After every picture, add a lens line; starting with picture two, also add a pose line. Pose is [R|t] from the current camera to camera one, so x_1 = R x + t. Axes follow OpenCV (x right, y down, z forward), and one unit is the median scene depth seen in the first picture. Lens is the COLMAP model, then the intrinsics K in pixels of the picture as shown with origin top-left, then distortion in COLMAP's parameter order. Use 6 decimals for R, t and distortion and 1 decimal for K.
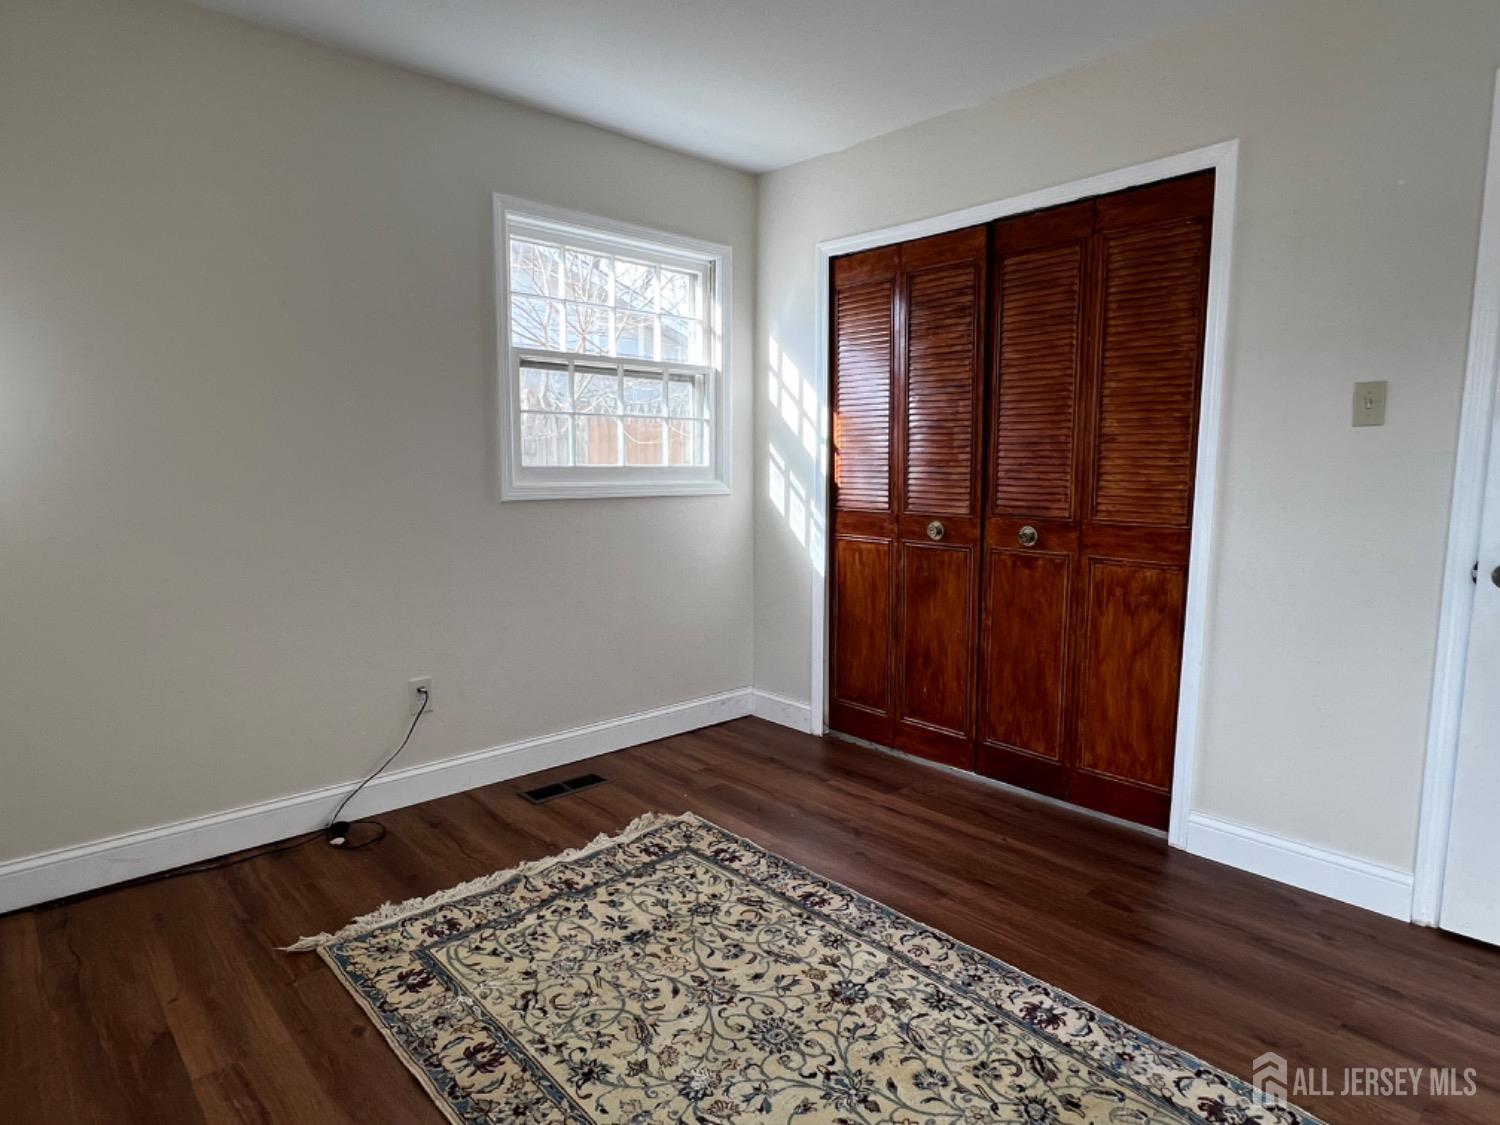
lens RADIAL K [[863.4, 0, 744.0], [0, 863.4, 561.6], [0, 0, 1]] dist [-0.001718, 0.000460]
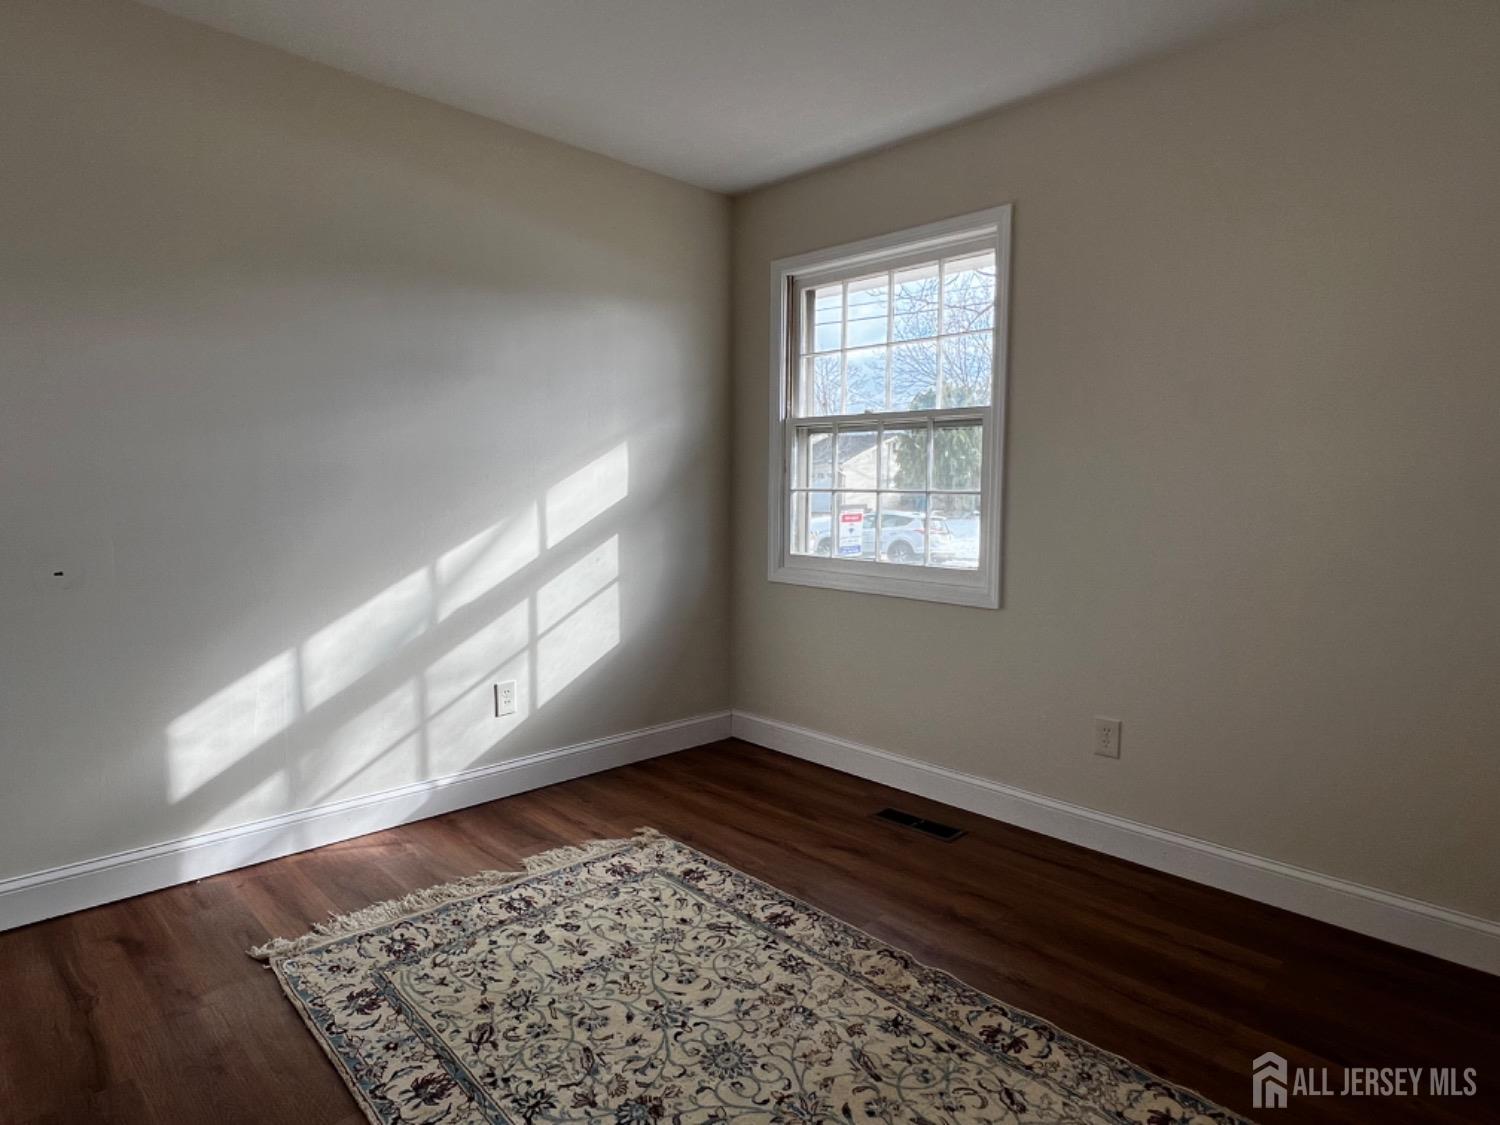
lens RADIAL K [[863.4, 0, 744.0], [0, 863.4, 561.6], [0, 0, 1]] dist [-0.001718, 0.000460]
pose [[-0.999417, -0.012871, -0.031637, 0.052704], [-0.019013, 0.979147, 0.202261, -0.187529], [0.028374, 0.202744, -0.978821, 1.681515]]
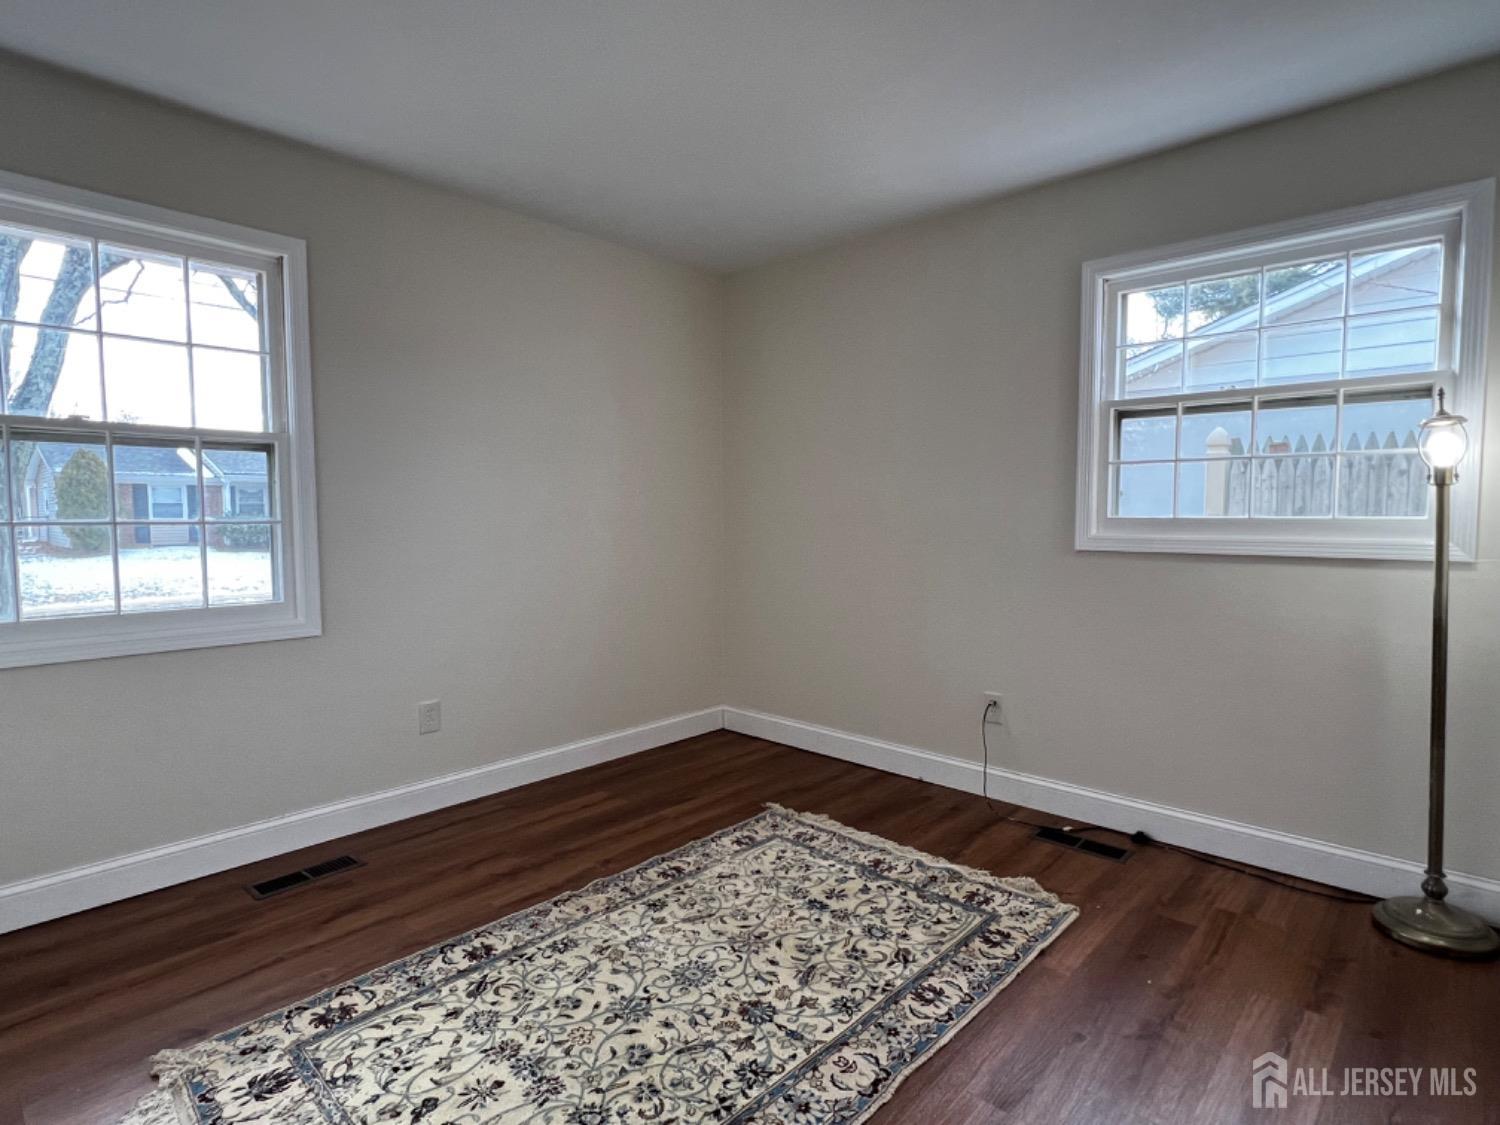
lens RADIAL K [[786.8, 0, 743.7], [0, 786.8, 562.8], [0, 0, 1]] dist [0.000823, 0.000168]
pose [[0.079299, 0.056212, -0.995265, 1.028638], [-0.113688, 0.992405, 0.046993, -0.086725], [0.990347, 0.109423, 0.085088, 0.828555]]
